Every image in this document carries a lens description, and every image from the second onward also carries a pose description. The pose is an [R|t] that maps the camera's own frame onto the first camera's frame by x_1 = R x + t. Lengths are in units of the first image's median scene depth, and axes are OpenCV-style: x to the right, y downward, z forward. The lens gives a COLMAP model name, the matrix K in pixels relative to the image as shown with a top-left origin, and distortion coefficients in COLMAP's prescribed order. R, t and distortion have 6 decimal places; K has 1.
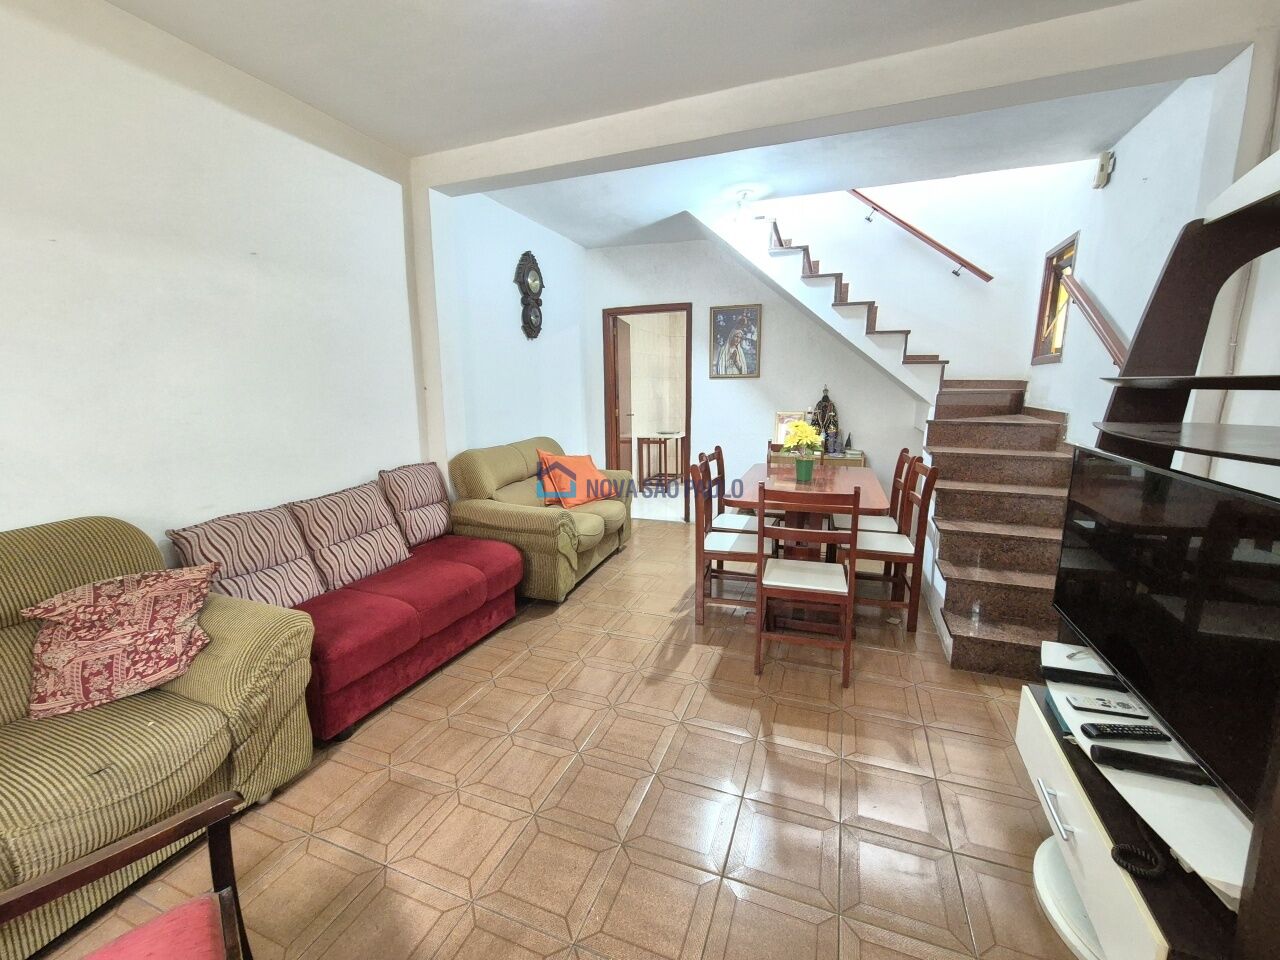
lens RADIAL K [[527.0, 0, 636.5], [0, 527.0, 478.7], [0, 0, 1]] dist [0.000294, 0.000452]
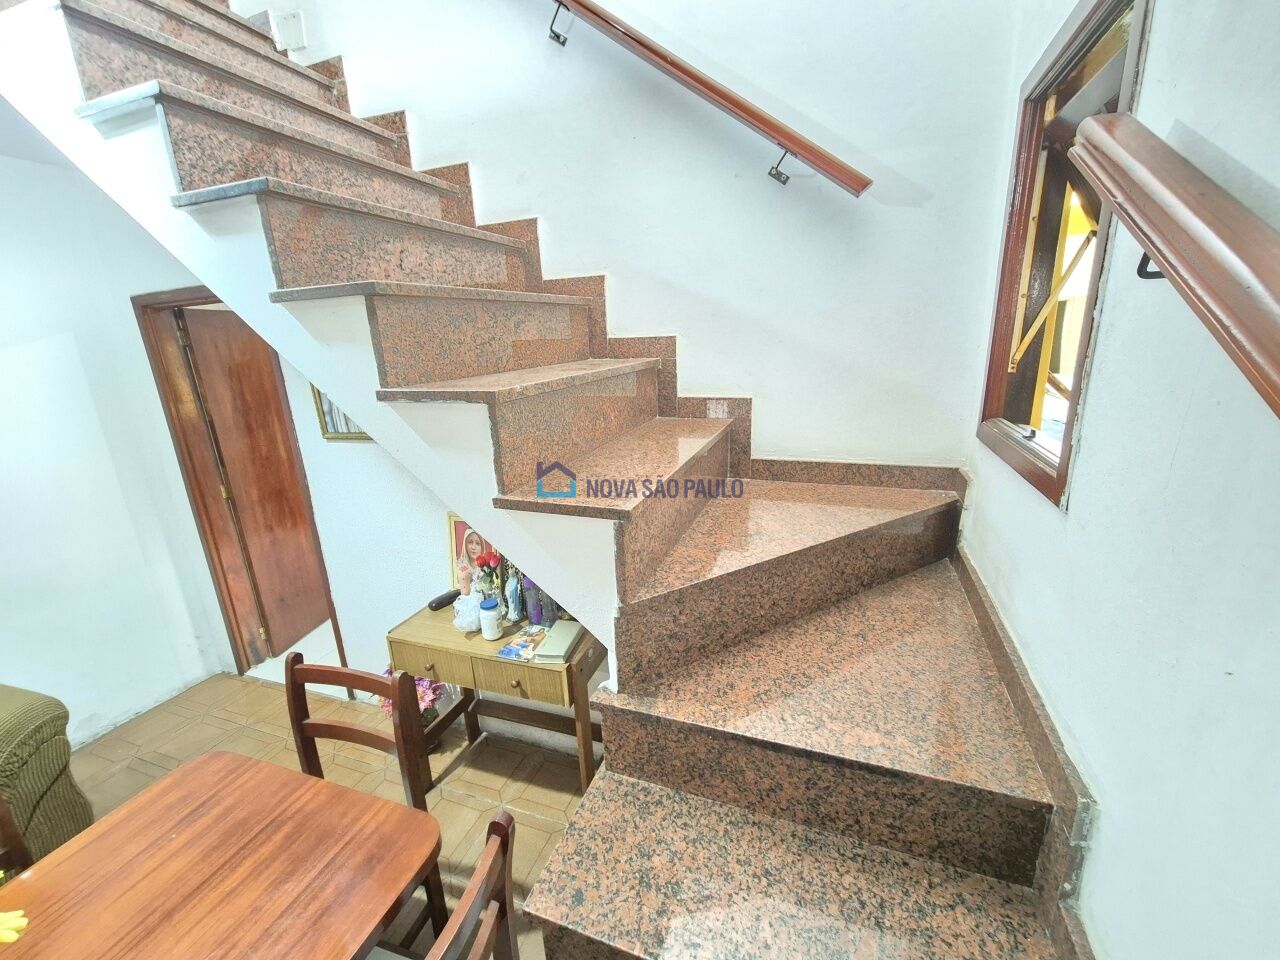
lens RADIAL K [[529.9, 0, 639.9], [0, 529.9, 478.2], [0, 0, 1]] dist [-0.000380, 0.000016]
pose [[0.999180, -0.040431, -0.001933, 0.686931], [0.040441, 0.995144, 0.089734, -0.302539], [-0.001704, -0.089739, 0.995964, 0.850840]]
